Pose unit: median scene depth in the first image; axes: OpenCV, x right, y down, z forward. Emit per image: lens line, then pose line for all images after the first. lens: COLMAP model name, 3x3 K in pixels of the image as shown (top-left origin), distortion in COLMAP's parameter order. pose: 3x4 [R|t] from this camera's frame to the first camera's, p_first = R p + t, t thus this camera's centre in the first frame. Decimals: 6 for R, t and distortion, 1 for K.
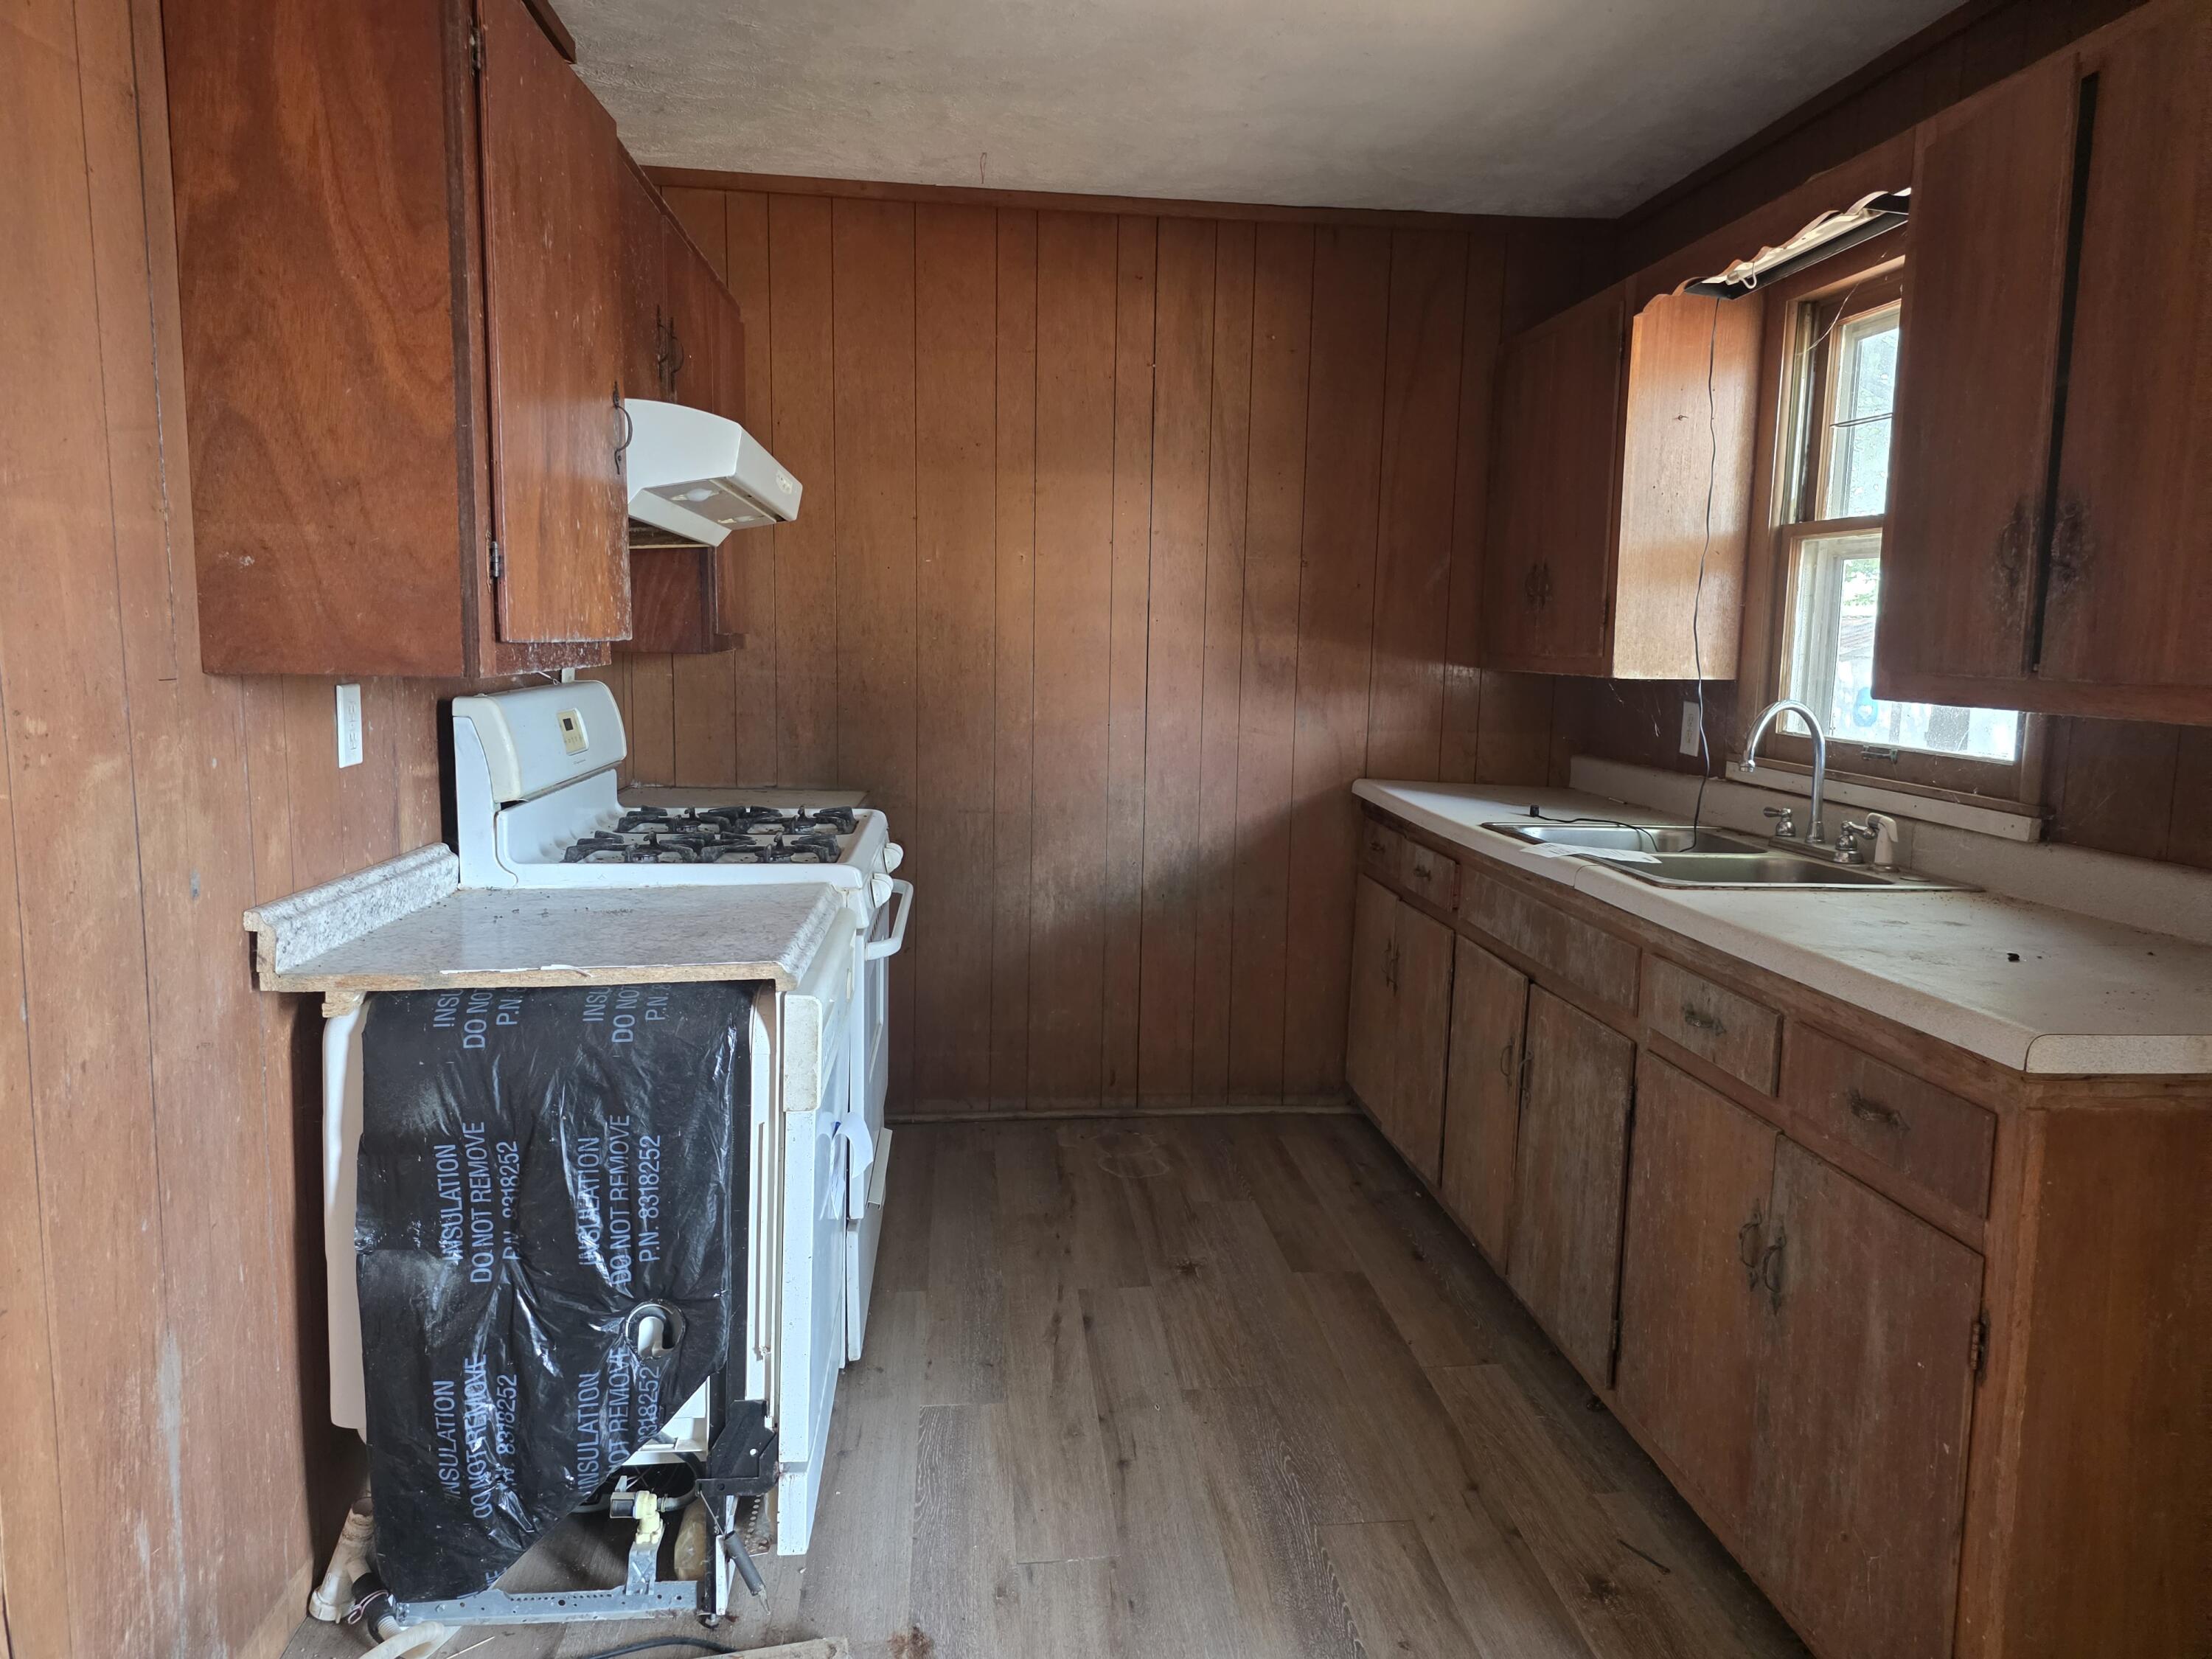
lens RADIAL K [[1464.0, 0, 1152.1], [0, 1464.0, 800.0], [0, 0, 1]] dist [0.063124, -0.047836]
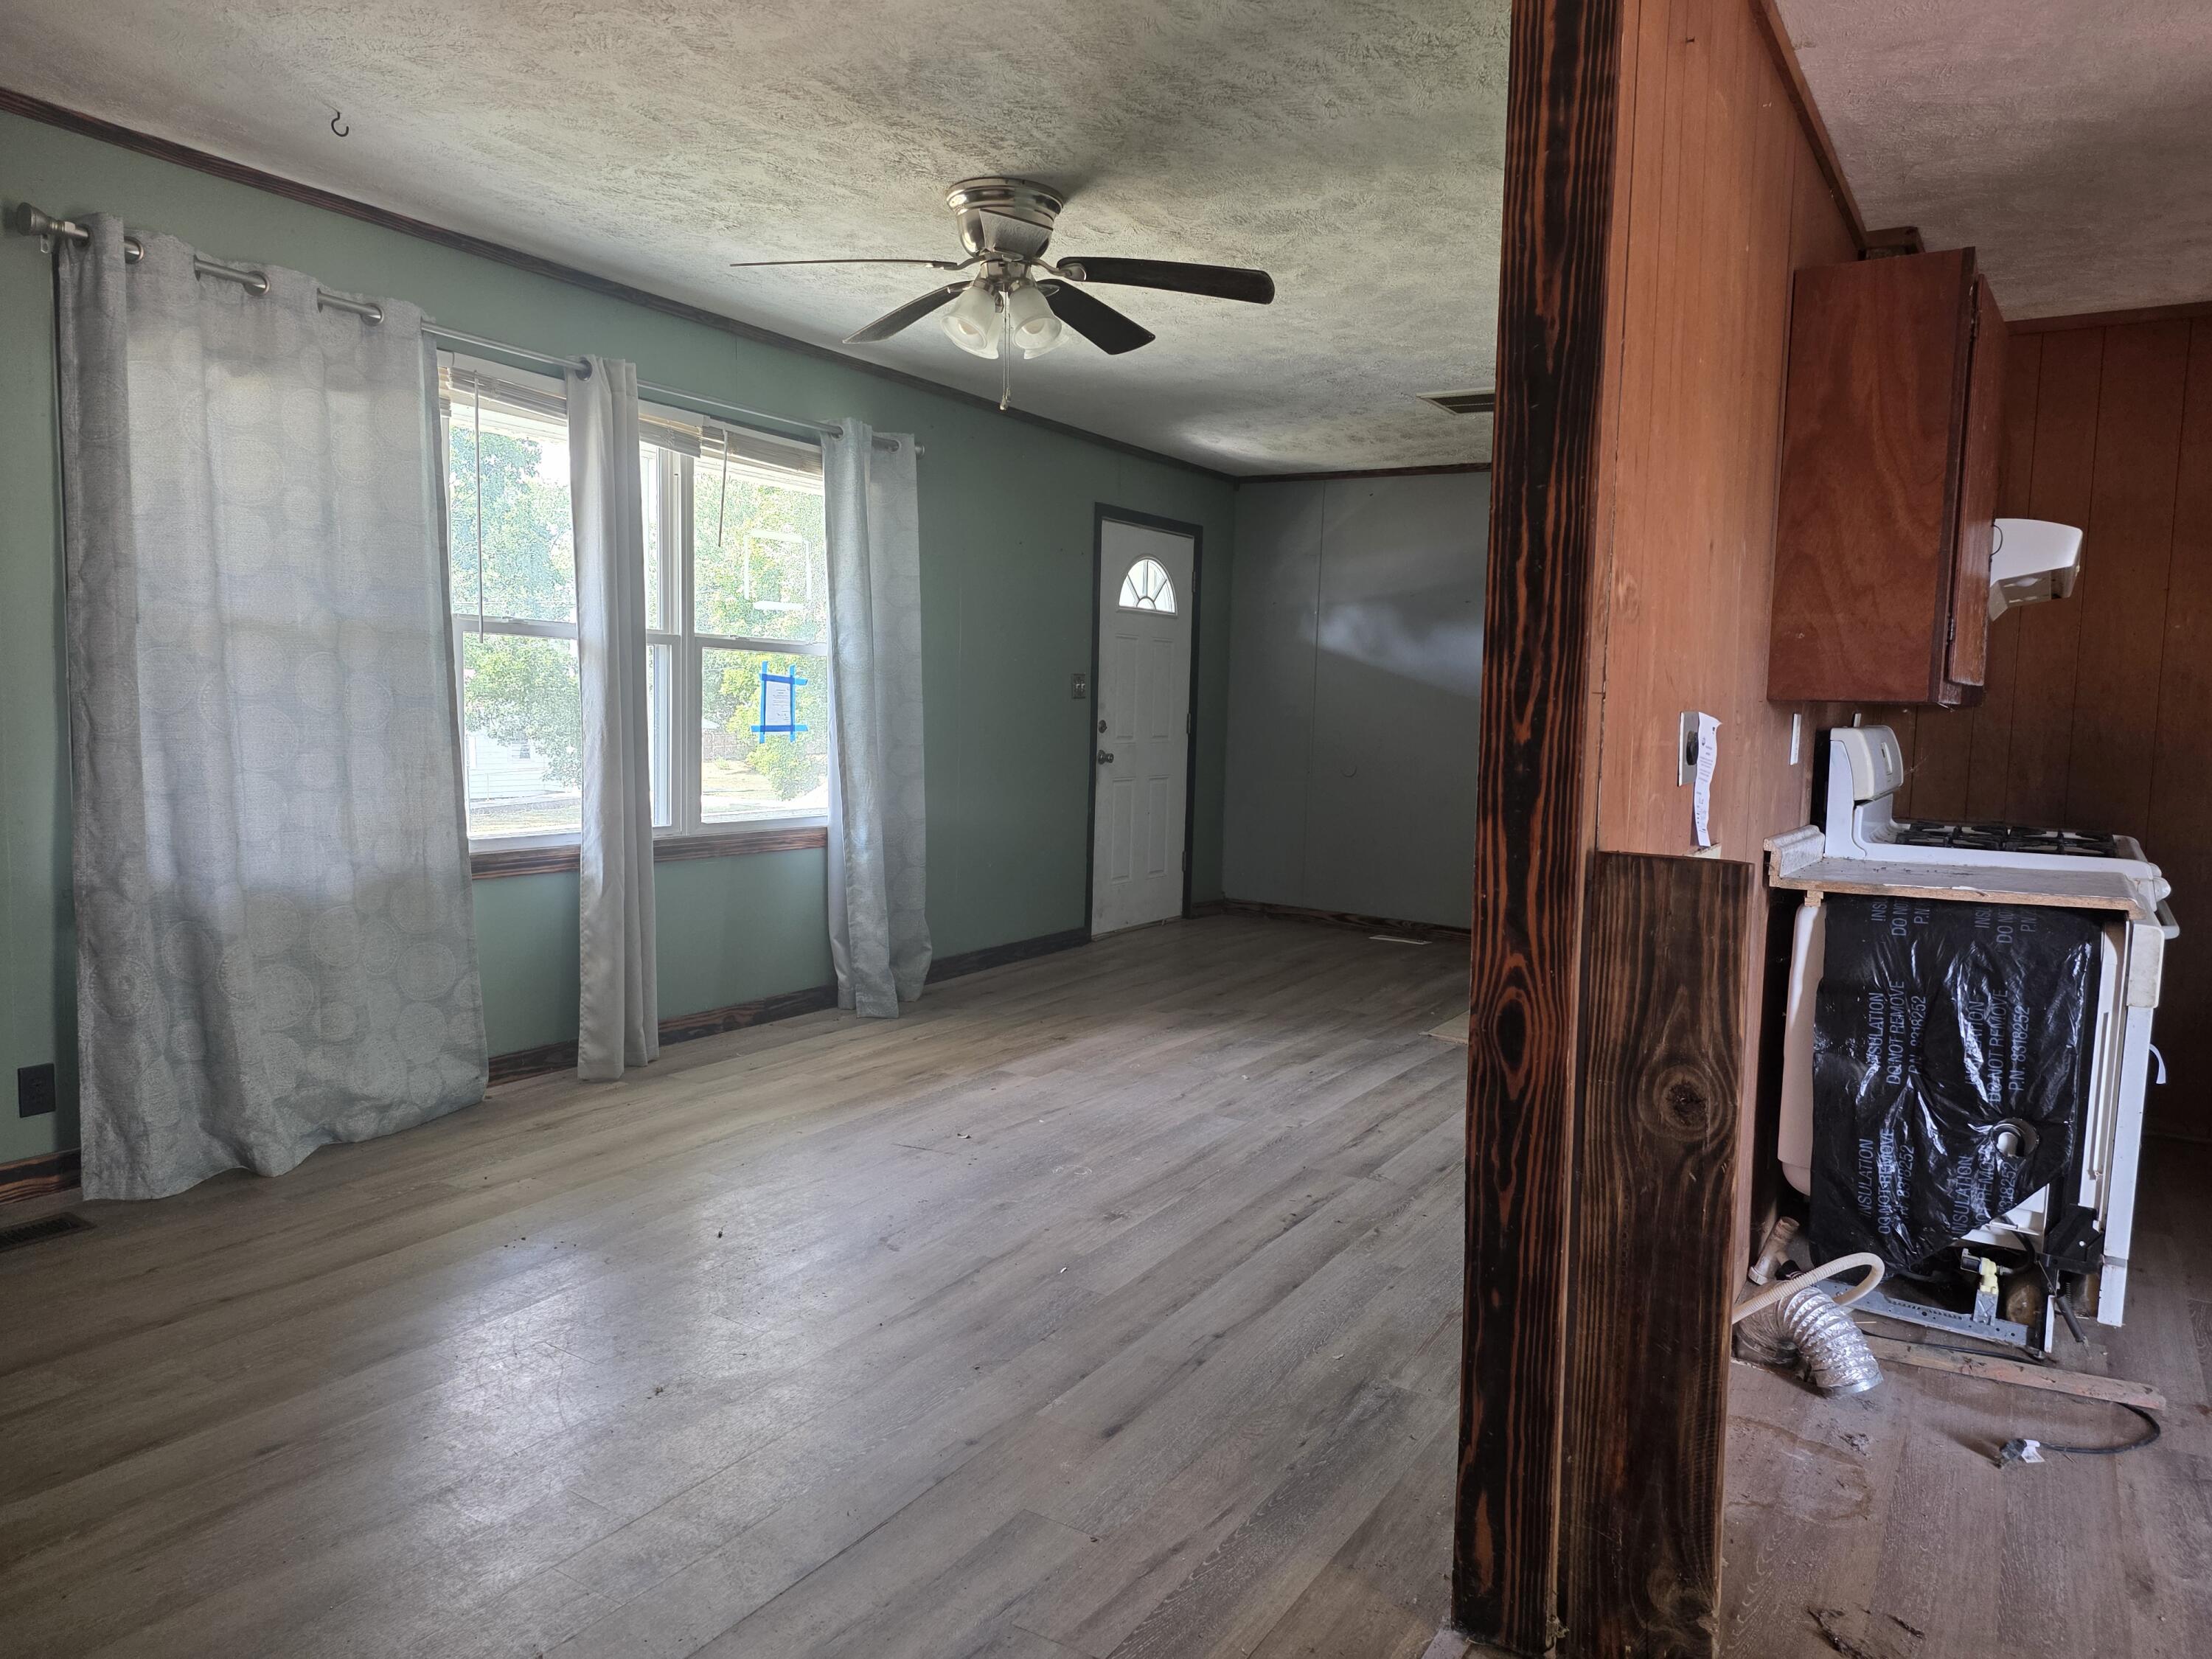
lens RADIAL K [[1503.9, 0, 1109.5], [0, 1503.9, 822.5], [0, 0, 1]] dist [0.078827, -0.051508]
pose [[0.785168, 0.048002, -0.617419, -0.102602], [-0.078716, 0.996640, -0.022618, 0.137117], [0.614259, 0.066360, 0.786309, -0.756134]]
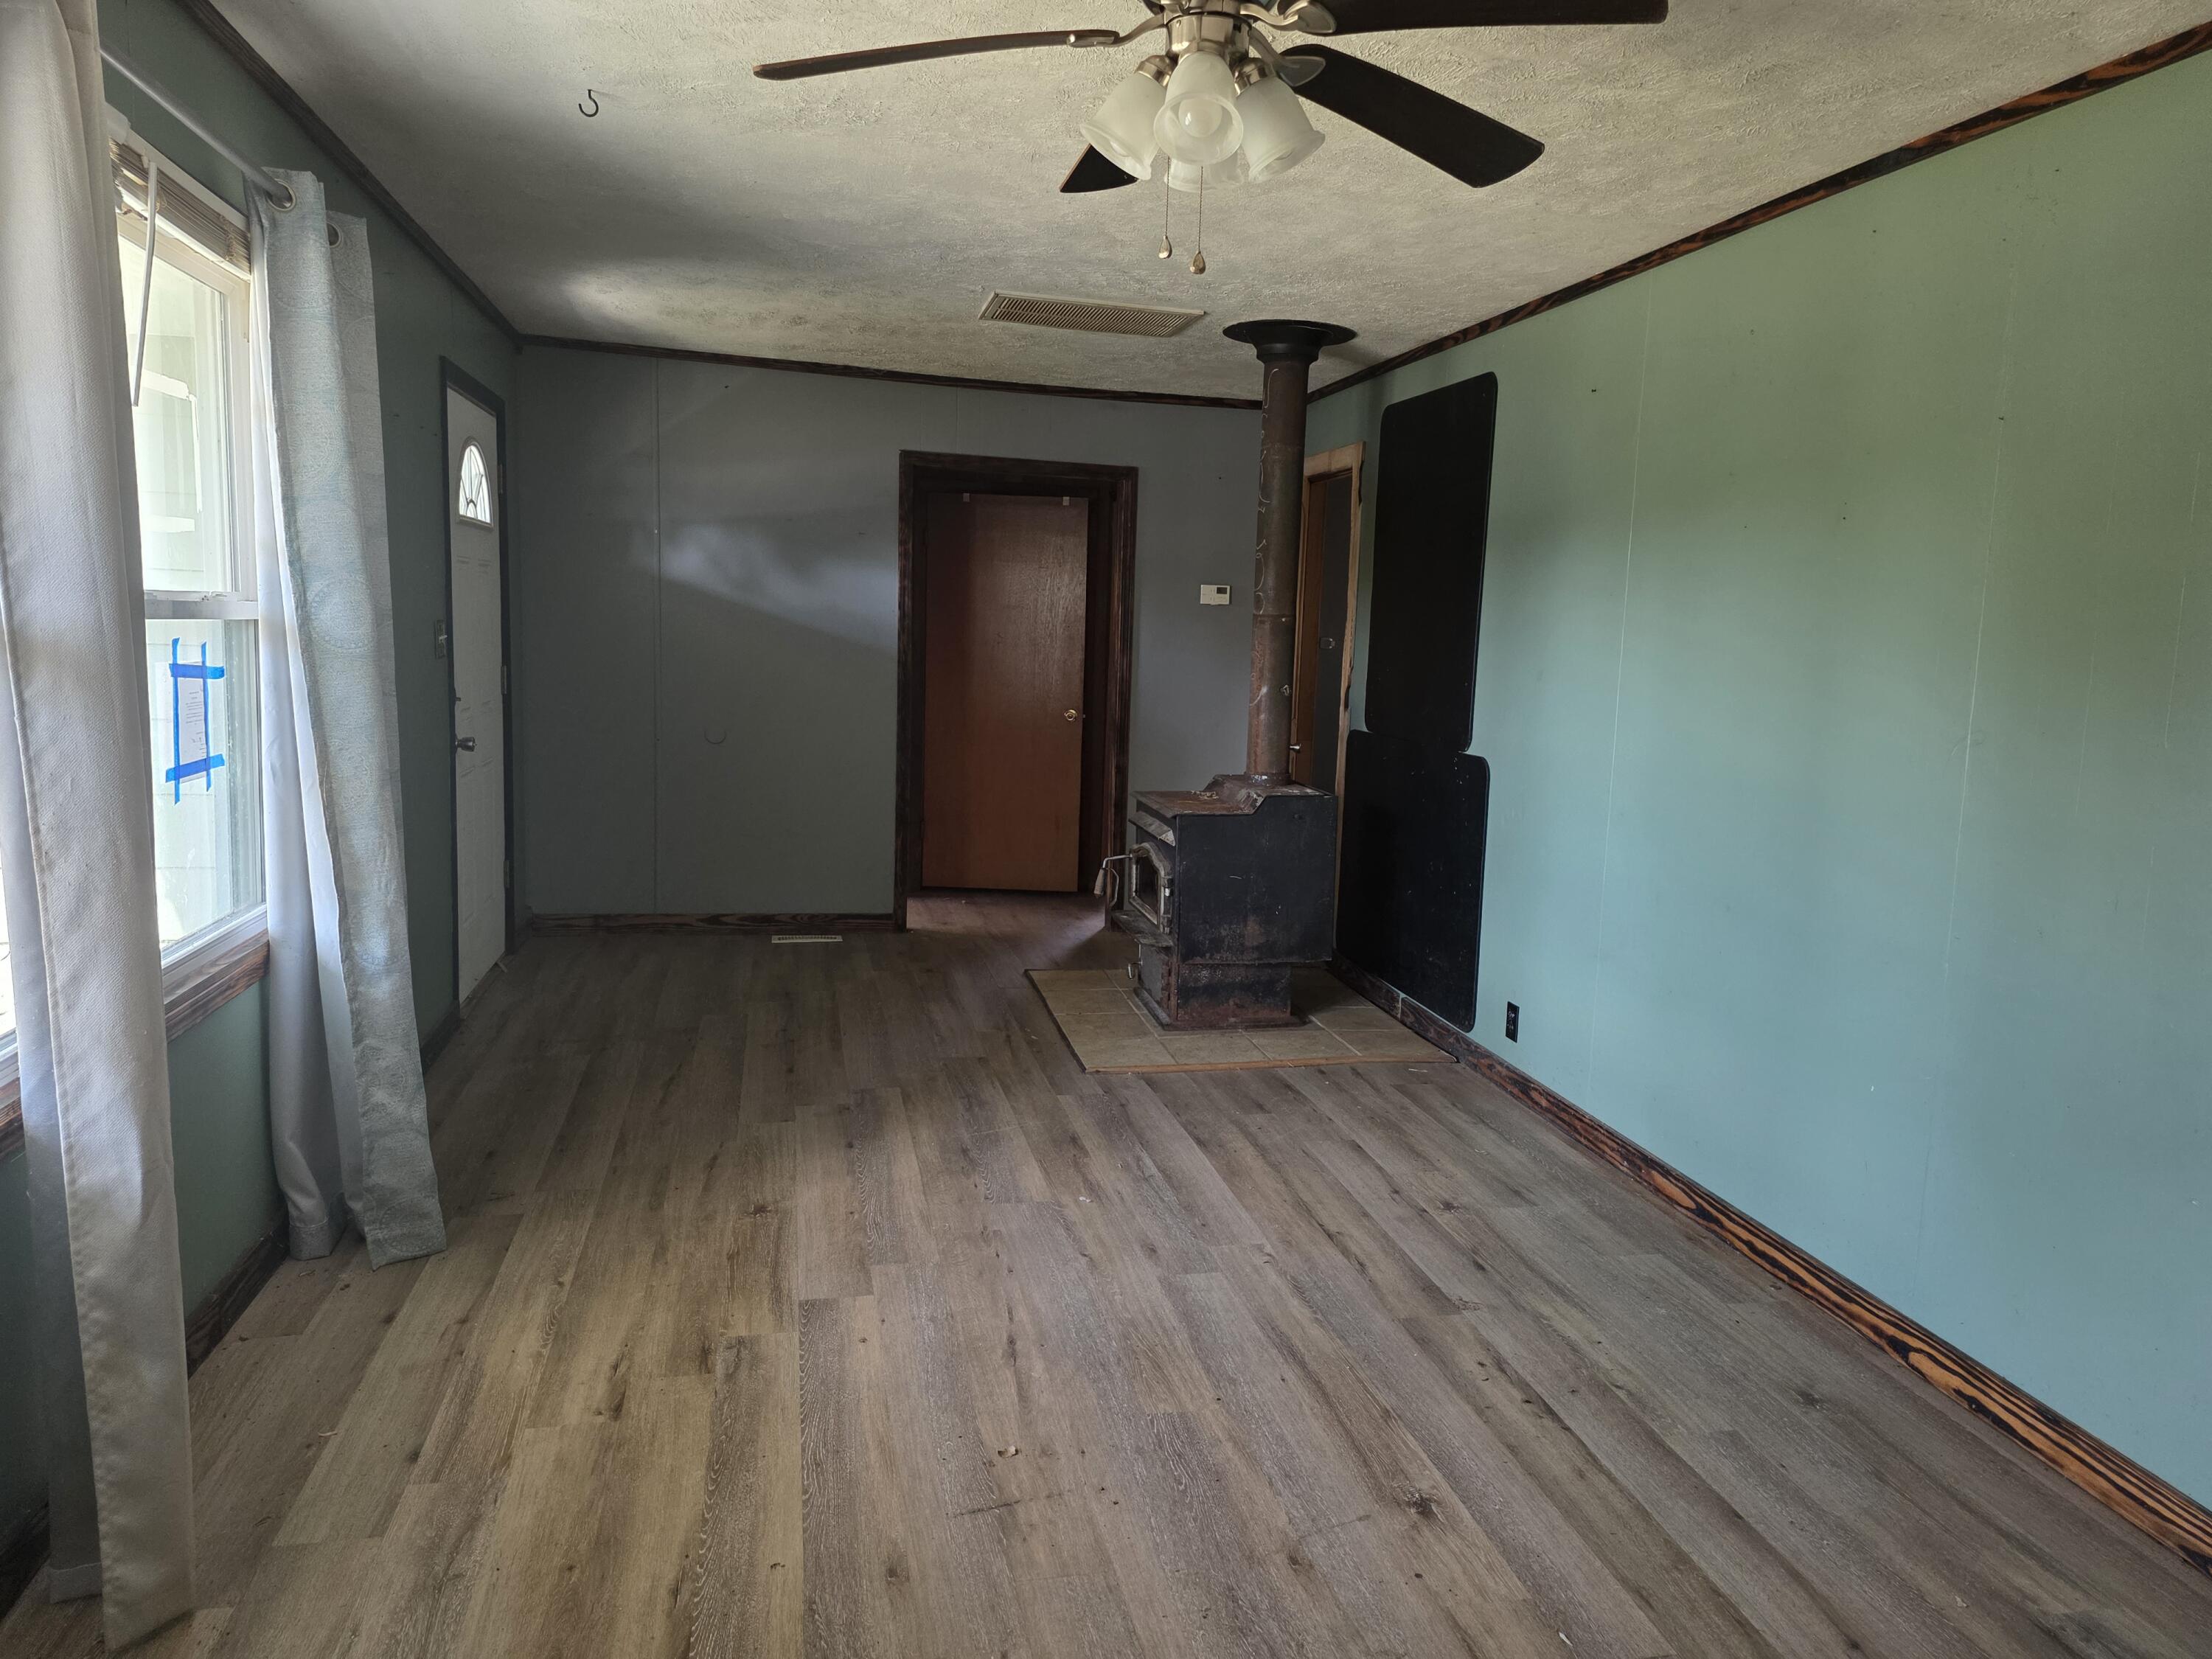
lens RADIAL K [[1498.4, 0, 1178.3], [0, 1498.4, 790.1], [0, 0, 1]] dist [0.083202, -0.075839]
pose [[0.990639, -0.005430, 0.136401, -1.613028], [0.005557, 0.999984, -0.000546, -0.026686], [-0.136396, 0.001299, 0.990654, -0.496498]]
